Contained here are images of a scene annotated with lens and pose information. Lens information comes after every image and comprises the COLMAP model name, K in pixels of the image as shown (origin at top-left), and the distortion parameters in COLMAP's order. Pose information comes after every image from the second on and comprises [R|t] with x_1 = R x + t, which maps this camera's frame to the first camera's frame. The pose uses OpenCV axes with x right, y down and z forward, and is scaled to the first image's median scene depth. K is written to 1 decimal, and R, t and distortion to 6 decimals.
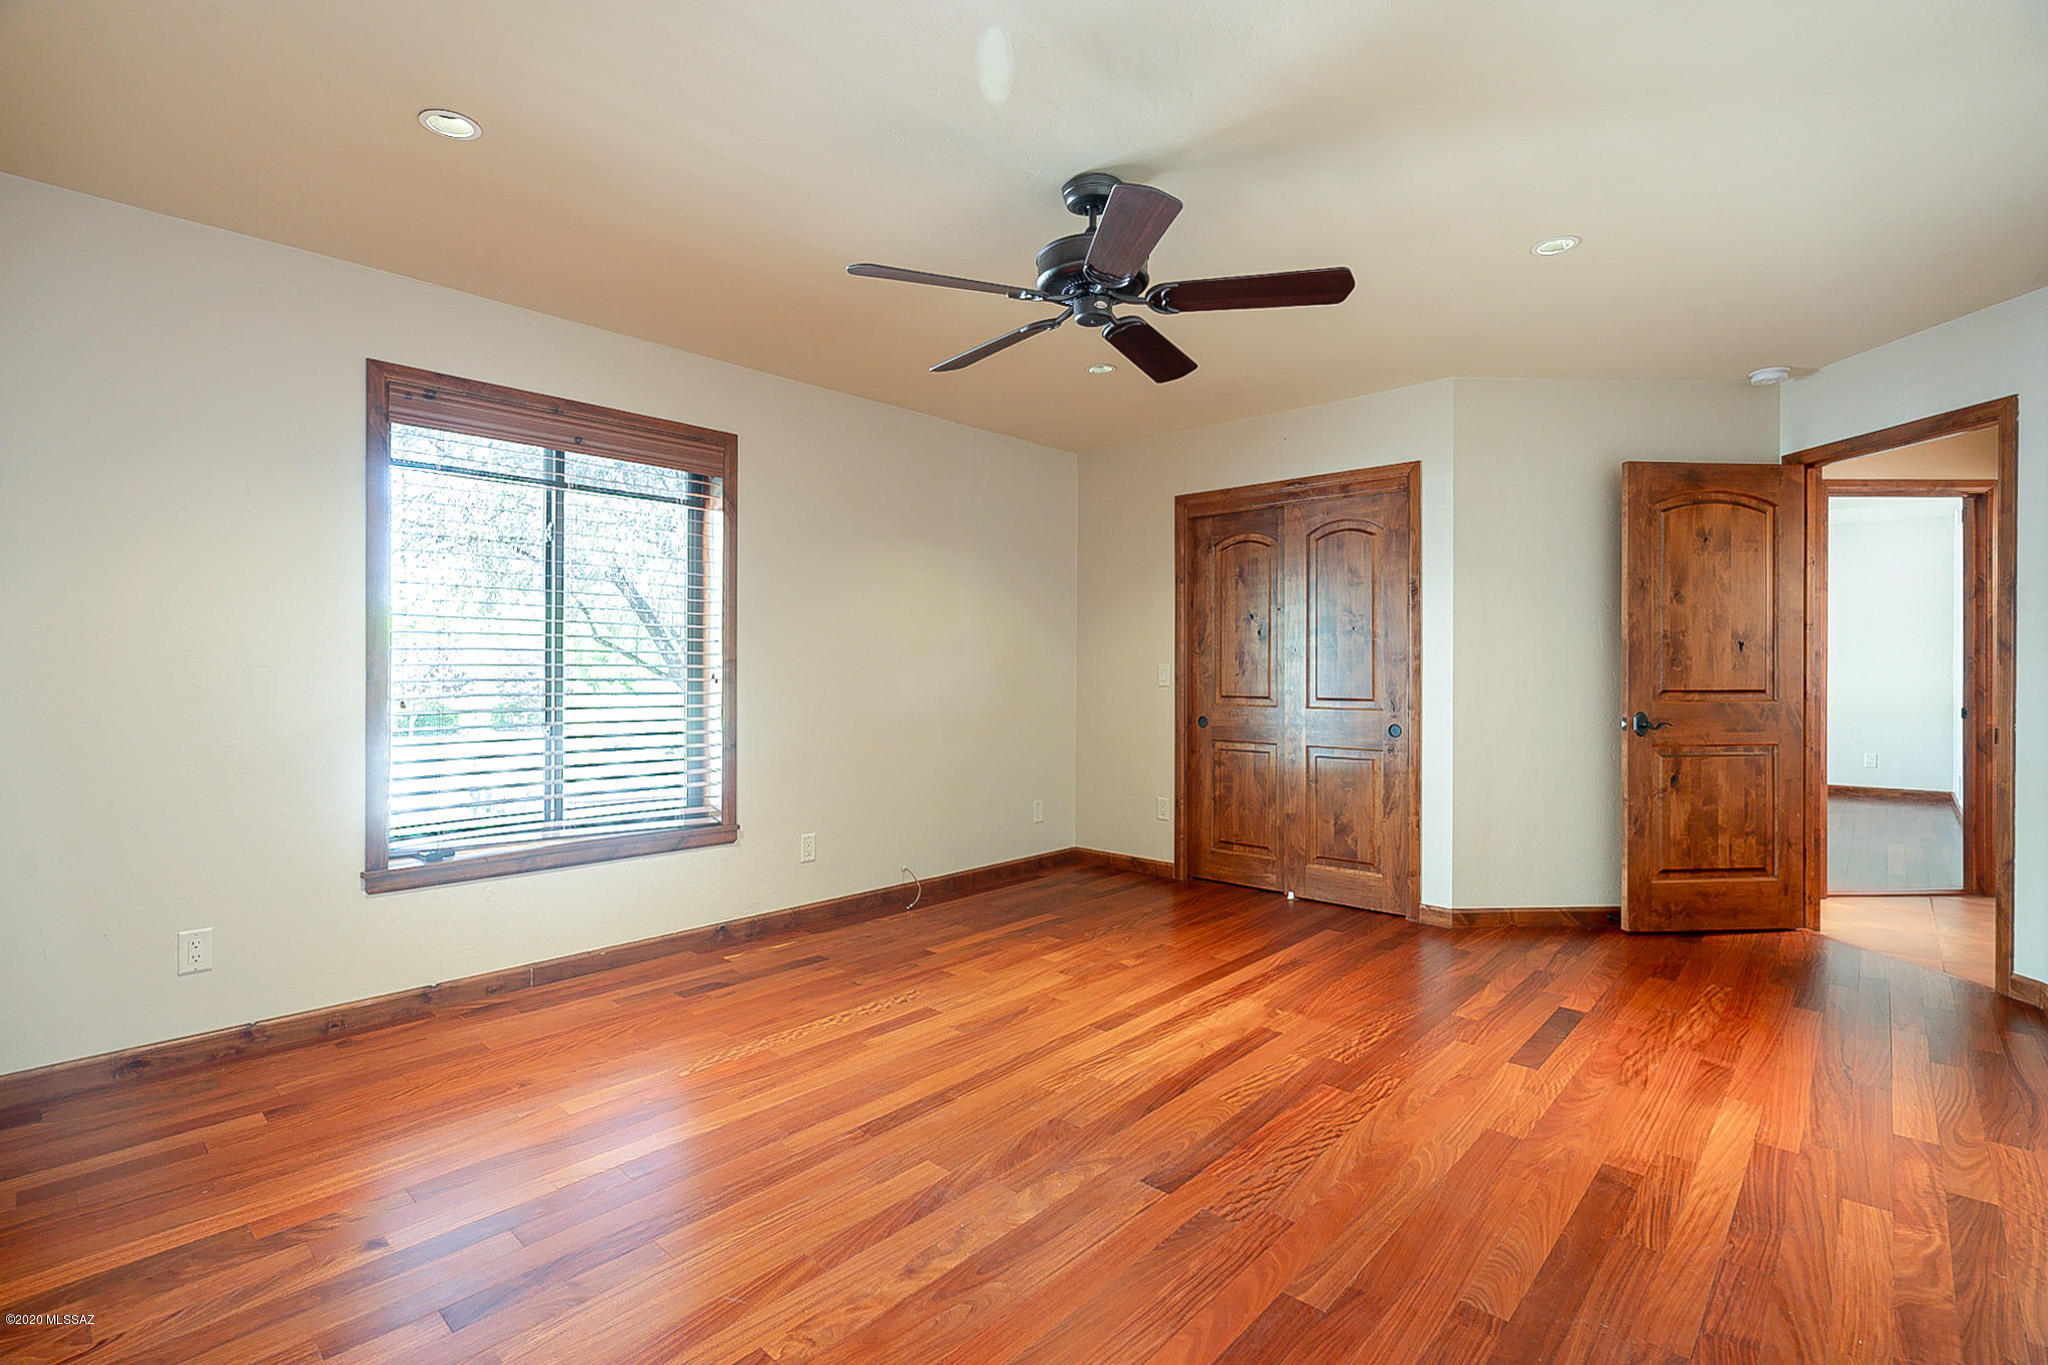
lens RADIAL K [[951.1, 0, 1021.9], [0, 951.1, 665.2], [0, 0, 1]] dist [-0.004131, -0.000313]
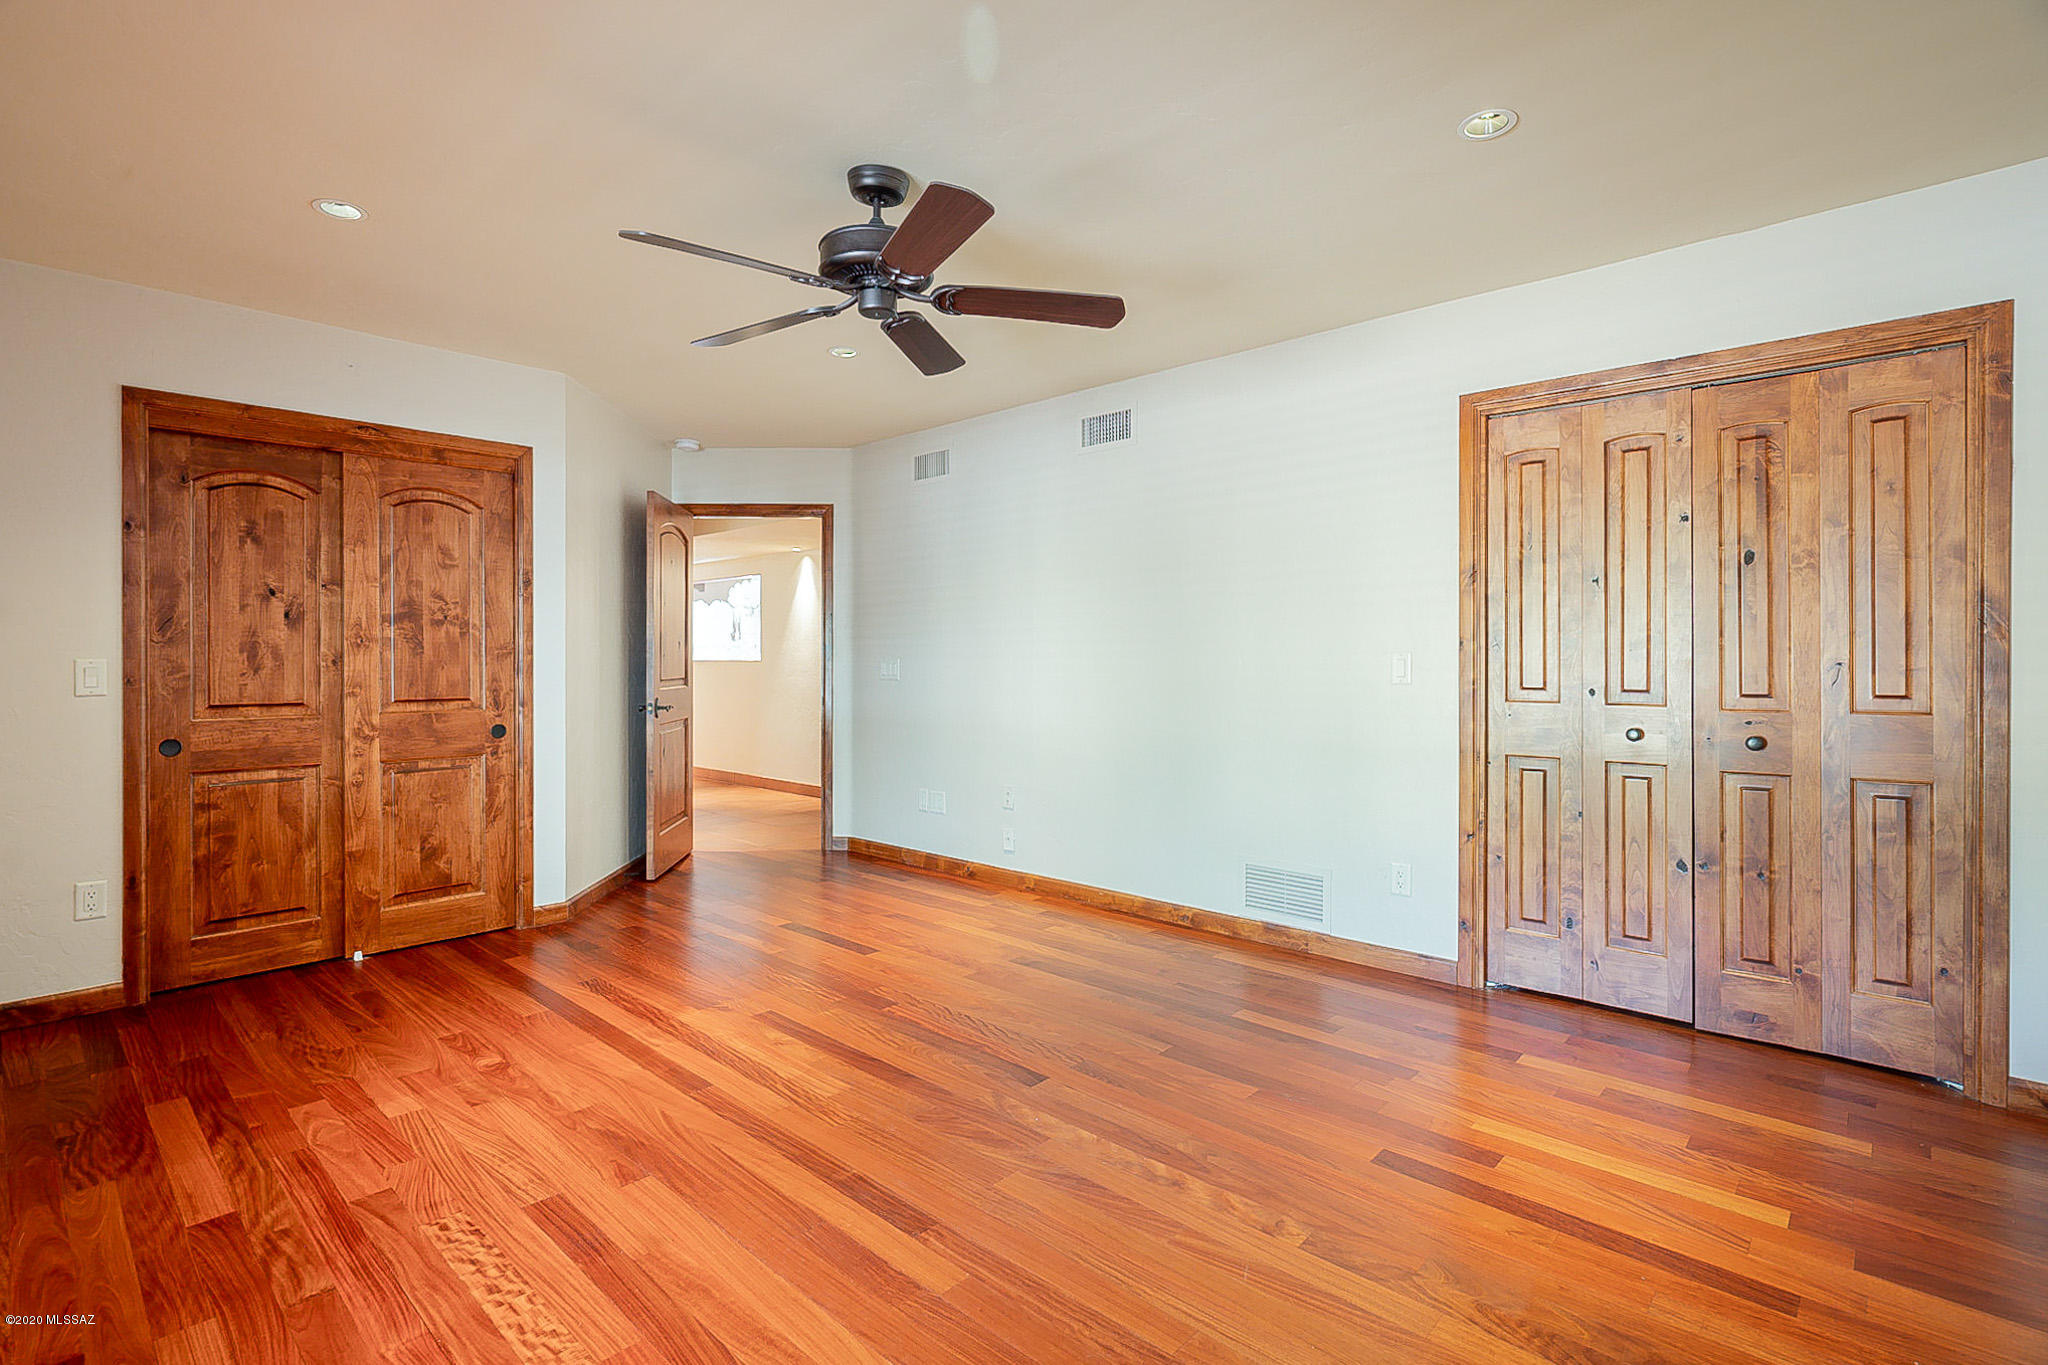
lens RADIAL K [[951.1, 0, 1021.9], [0, 951.1, 665.2], [0, 0, 1]] dist [-0.004131, -0.000313]
pose [[0.004330, -0.008687, 0.999953, -0.527315], [-0.002173, 0.999960, 0.008696, -0.004220], [-0.999988, -0.002211, 0.004310, 0.487470]]
